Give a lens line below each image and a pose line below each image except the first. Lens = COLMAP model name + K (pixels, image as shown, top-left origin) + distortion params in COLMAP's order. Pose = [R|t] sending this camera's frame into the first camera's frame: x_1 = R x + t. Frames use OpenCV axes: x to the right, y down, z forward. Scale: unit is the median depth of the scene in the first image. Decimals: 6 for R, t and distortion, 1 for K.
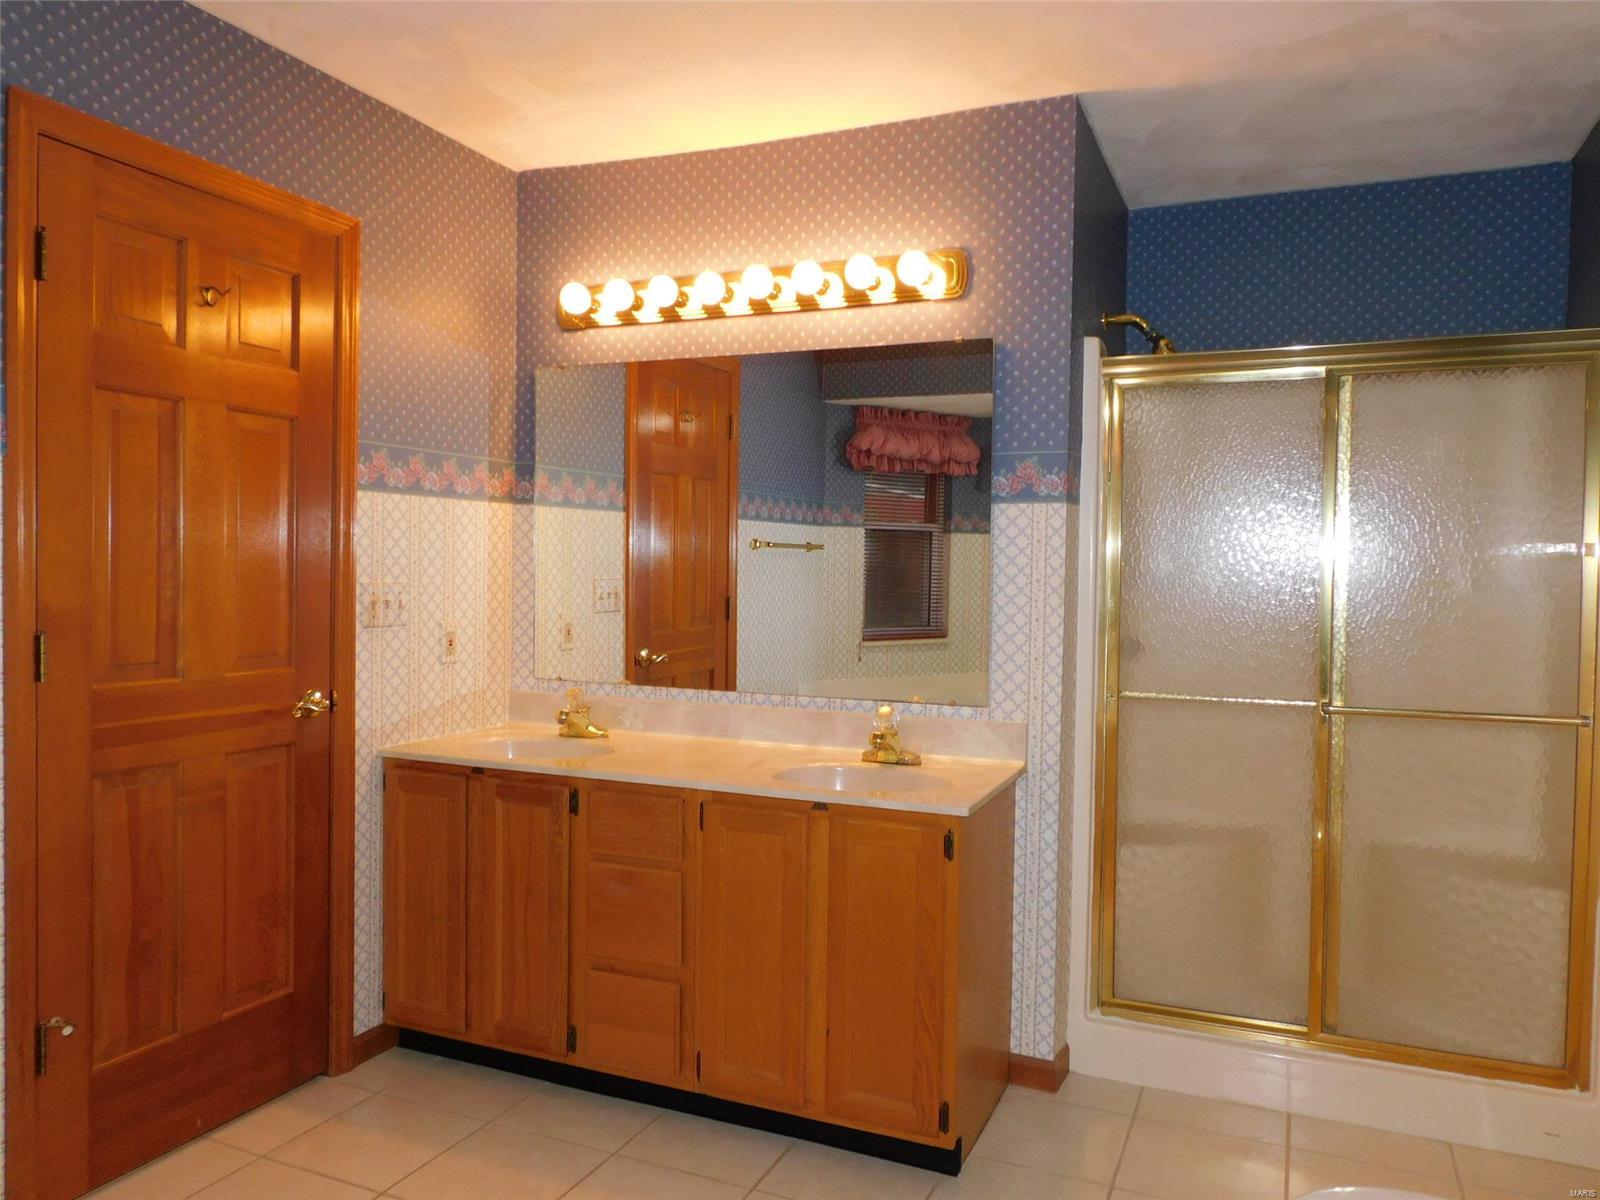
lens RADIAL K [[1137.6, 0, 794.2], [0, 1137.6, 603.9], [0, 0, 1]] dist [-0.004700, -0.004255]
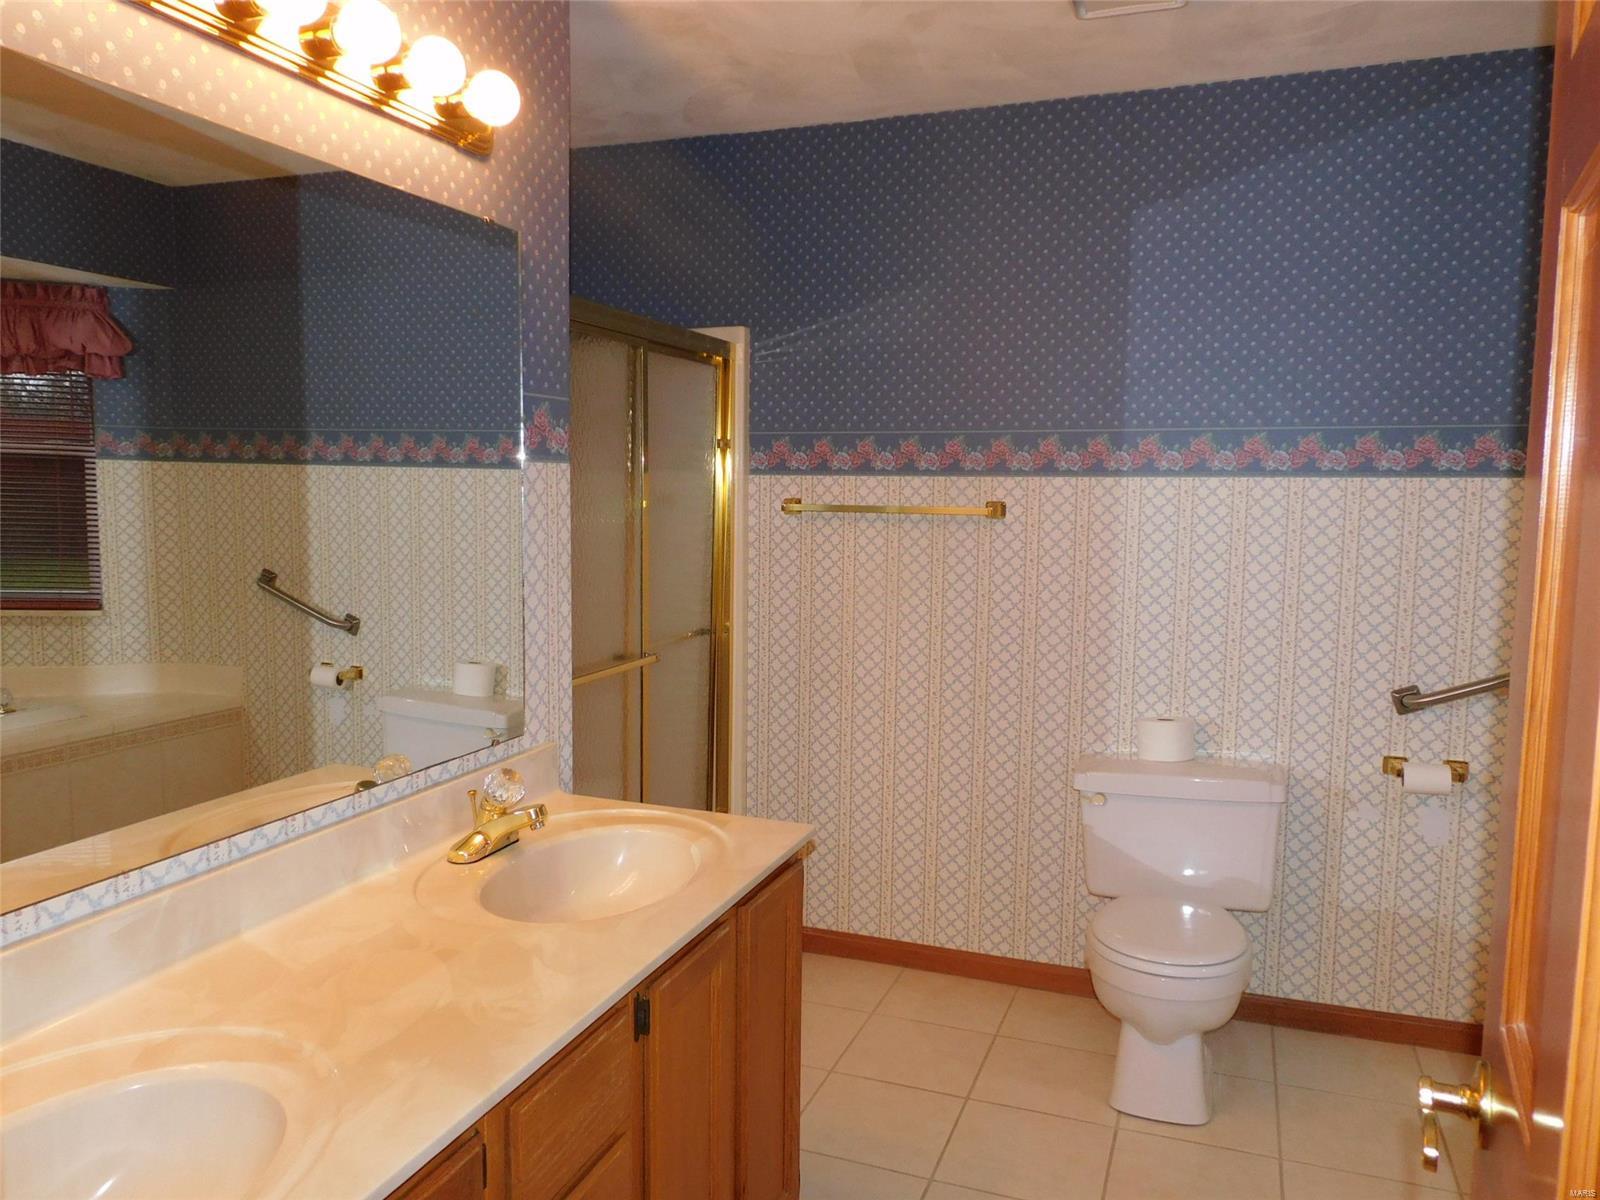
lens RADIAL K [[1137.6, 0, 800.3], [0, 1137.6, 595.9], [0, 0, 1]] dist [-0.004700, -0.004255]
pose [[-0.062595, -0.111242, 0.991820, -0.578887], [0.022598, 0.993356, 0.112840, -0.080796], [-0.997783, 0.029476, -0.059666, 0.866732]]
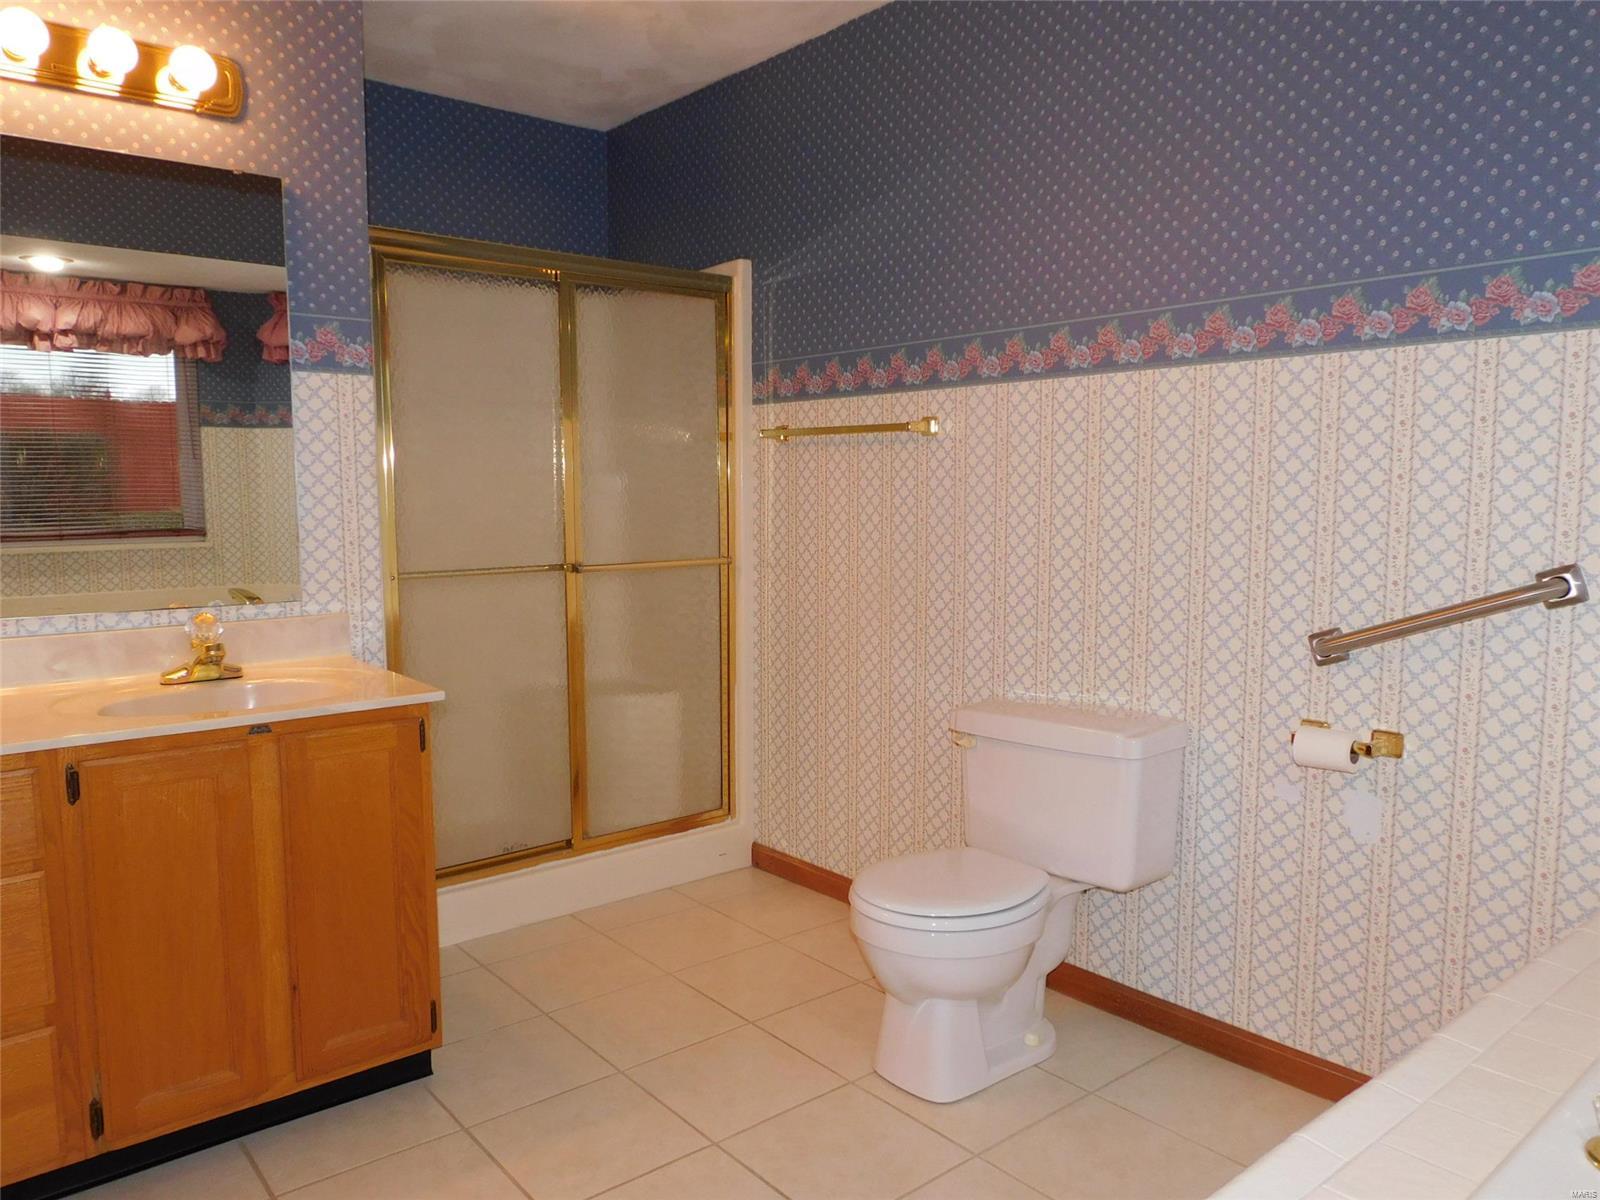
lens RADIAL K [[1137.6, 0, 806.4], [0, 1137.6, 598.0], [0, 0, 1]] dist [-0.004700, -0.004255]
pose [[0.434875, -0.104893, 0.894361, -0.461427], [0.037058, 0.994436, 0.098611, 0.015309], [-0.899728, -0.009740, 0.436342, 0.252462]]
